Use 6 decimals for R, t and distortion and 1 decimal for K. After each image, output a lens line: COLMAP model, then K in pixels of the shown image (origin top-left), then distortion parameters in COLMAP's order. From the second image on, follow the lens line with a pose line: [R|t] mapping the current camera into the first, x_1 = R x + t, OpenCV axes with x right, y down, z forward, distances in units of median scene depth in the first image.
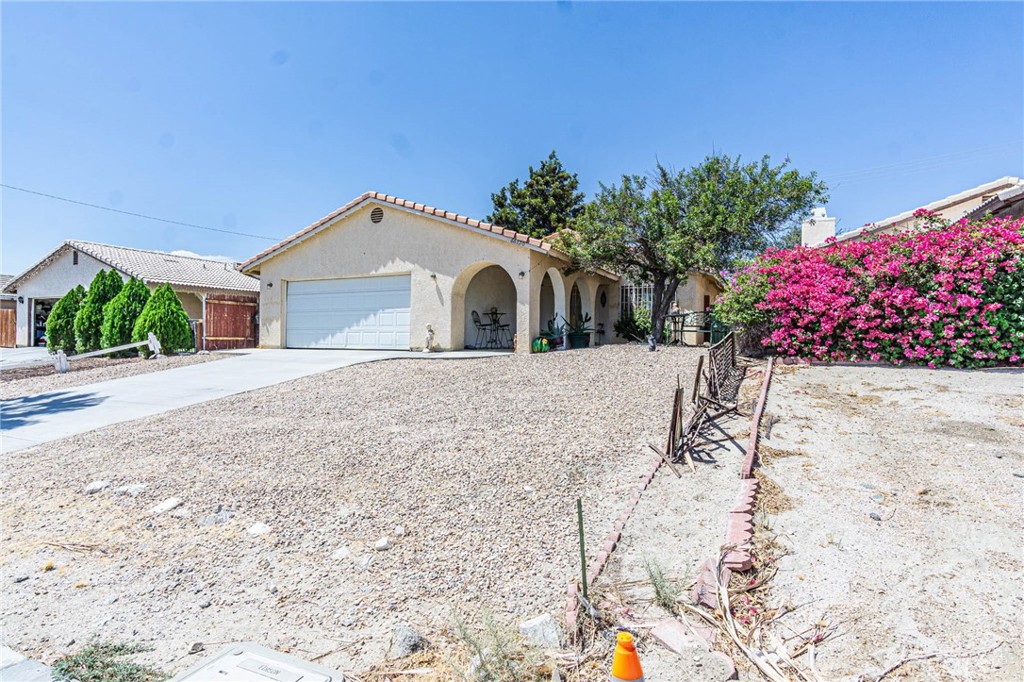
lens RADIAL K [[542.1, 0, 512.0], [0, 542.1, 341.0], [0, 0, 1]] dist [0.006288, 0.002152]
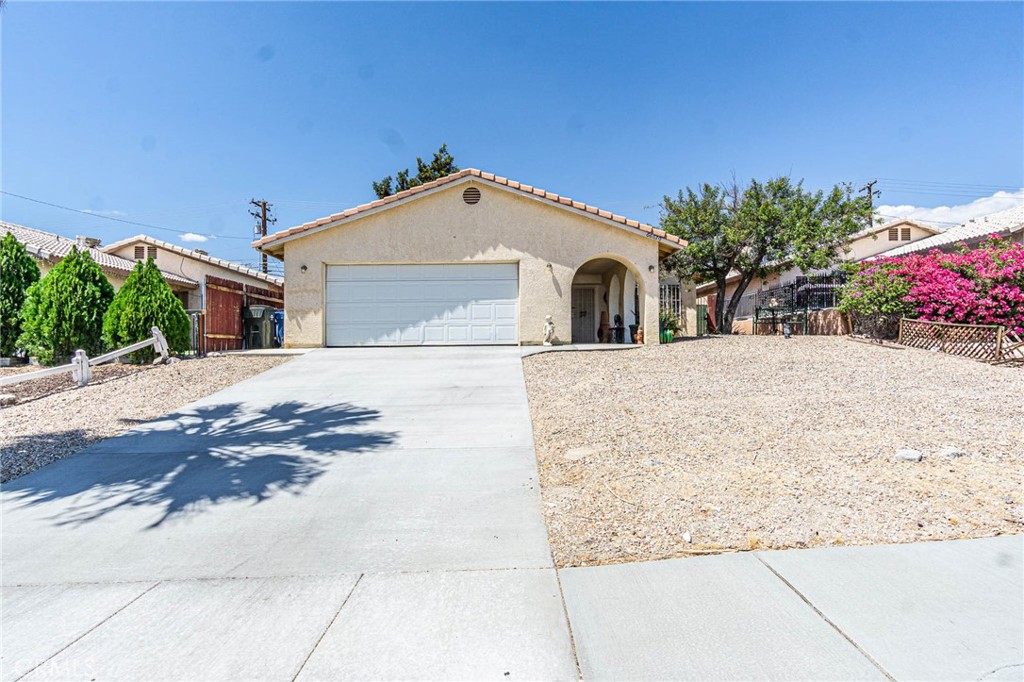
lens RADIAL K [[564.7, 0, 512.0], [0, 564.7, 341.0], [0, 0, 1]] dist [0.004563, 0.001000]
pose [[0.889975, -0.011126, 0.455874, -0.632639], [0.018287, 0.999769, -0.011300, 0.021394], [-0.455643, 0.018393, 0.889973, 0.144662]]
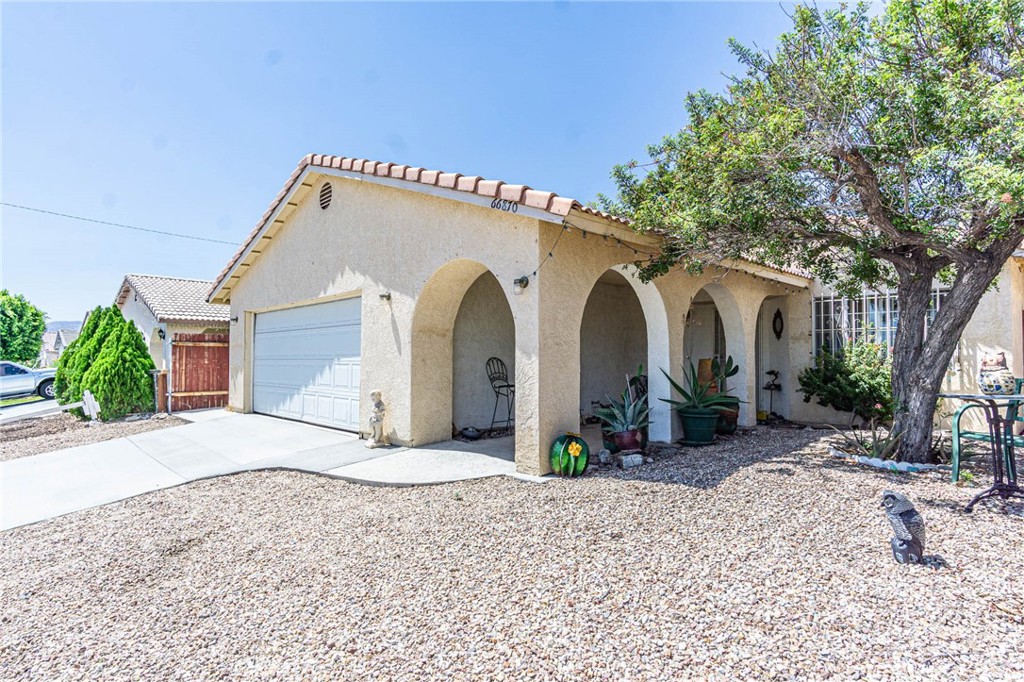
lens RADIAL K [[542.1, 0, 512.0], [0, 542.1, 341.0], [0, 0, 1]] dist [0.006288, 0.002152]
pose [[0.940912, -0.018270, -0.338158, 0.133332], [0.007279, 0.999404, -0.033742, -0.057327], [0.338573, 0.029287, 0.940484, 0.539667]]
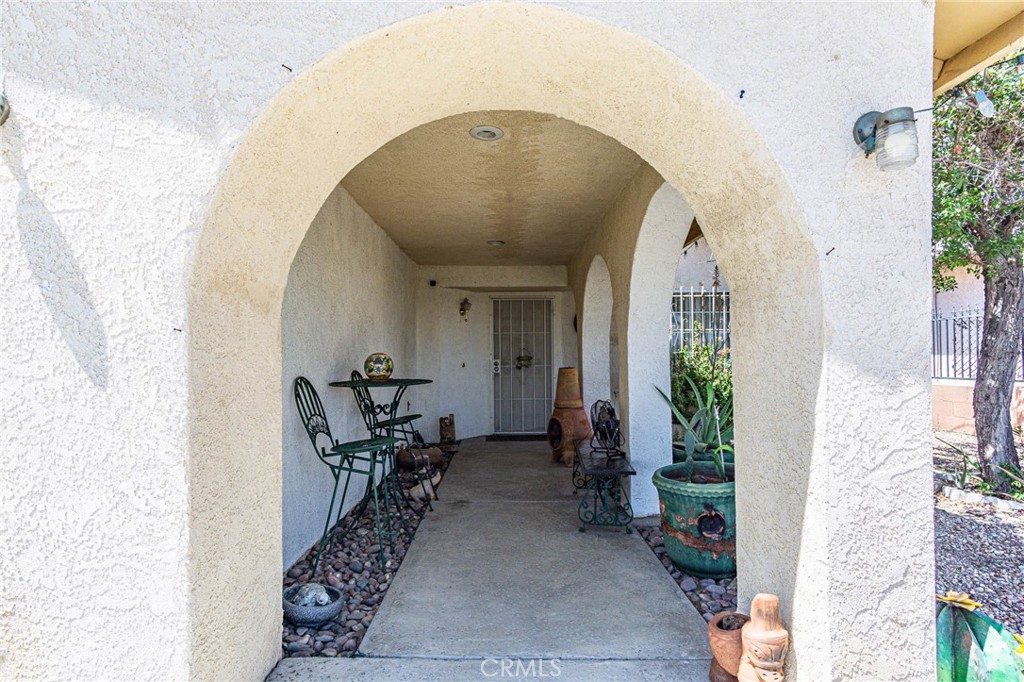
lens RADIAL K [[547.7, 0, 512.1], [0, 547.7, 353.3], [0, 0, 1]] dist [0.002099, 0.000694]
pose [[0.888067, -0.016085, 0.459432, -0.099129], [0.019759, 0.999800, -0.003190, -0.066326], [-0.459289, 0.011910, 0.888207, 0.825451]]
